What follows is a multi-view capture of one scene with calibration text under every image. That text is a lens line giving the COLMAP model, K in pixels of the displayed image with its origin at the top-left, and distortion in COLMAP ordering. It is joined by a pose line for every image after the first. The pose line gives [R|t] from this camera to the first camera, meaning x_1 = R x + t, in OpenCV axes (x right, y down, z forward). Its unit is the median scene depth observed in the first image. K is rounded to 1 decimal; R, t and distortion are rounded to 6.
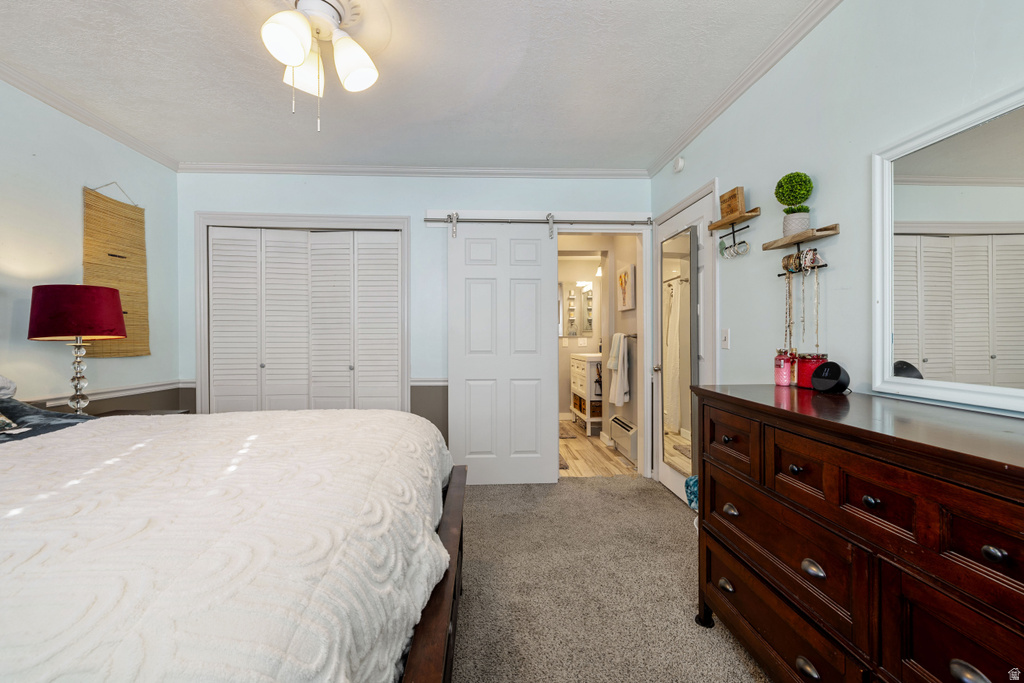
lens RADIAL K [[429.8, 0, 505.2], [0, 429.8, 341.2], [0, 0, 1]] dist [0.004302, 0.000044]
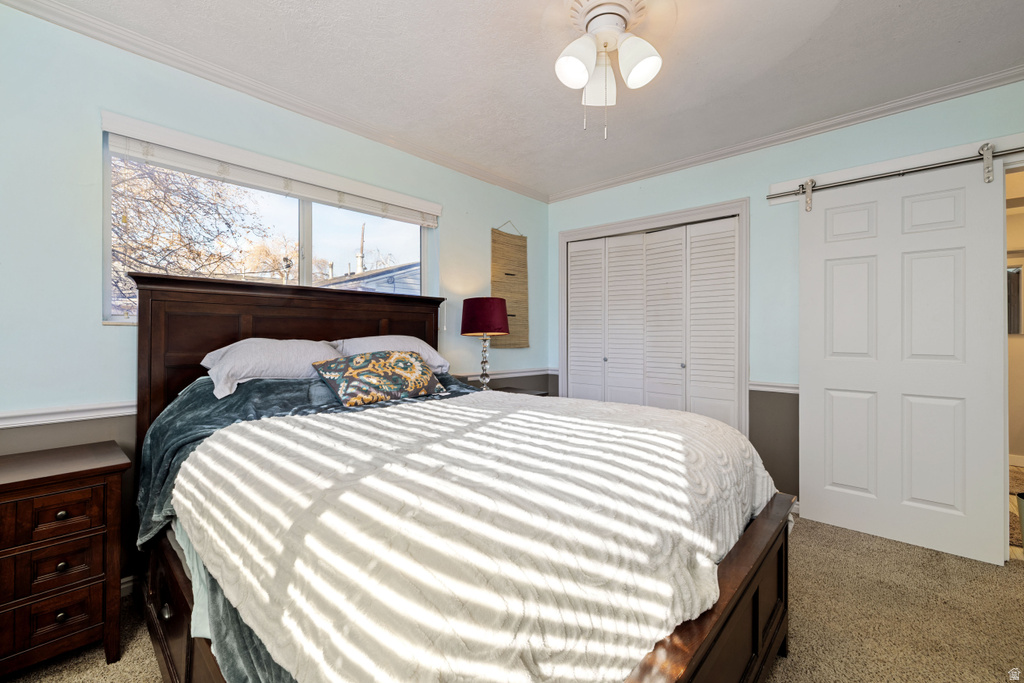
lens RADIAL K [[429.8, 0, 512.4], [0, 429.8, 332.6], [0, 0, 1]] dist [0.004302, 0.000044]
pose [[0.704944, 0.000662, -0.709263, 0.068626], [-0.009466, 0.999919, -0.008475, -0.001029], [0.709200, 0.012689, 0.704893, 0.041968]]
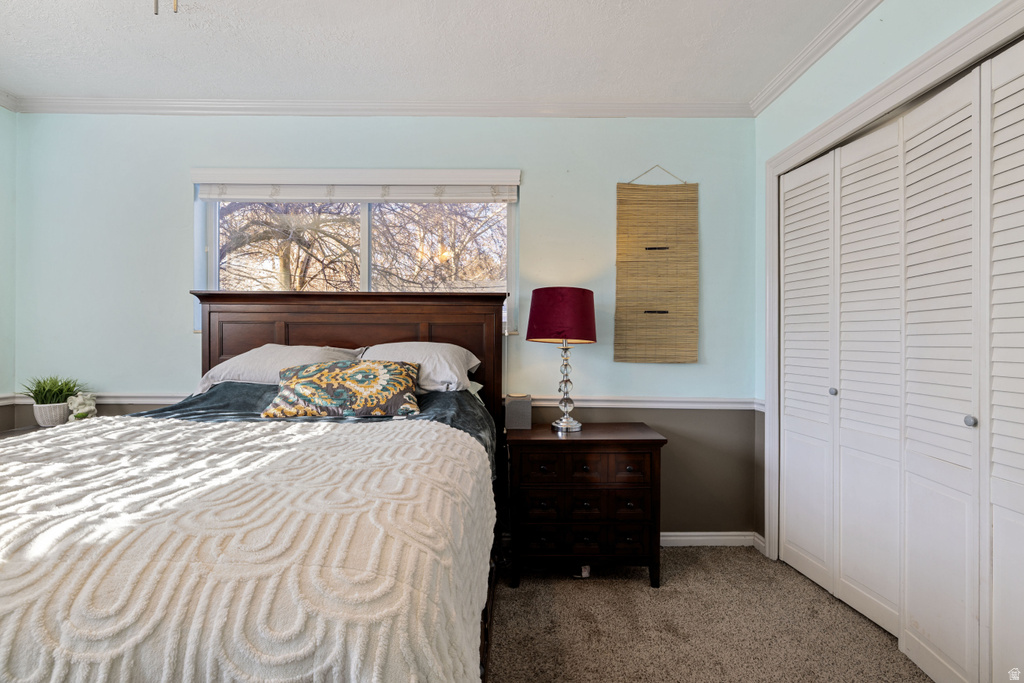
lens RADIAL K [[501.7, 0, 510.4], [0, 501.7, 342.6], [0, 0, 1]] dist [-0.004638, 0.000000]
pose [[-0.043217, 0.006114, -0.999047, 0.126796], [-0.012703, 0.999897, 0.006668, -0.007360], [0.998985, 0.012979, -0.043135, 0.692127]]
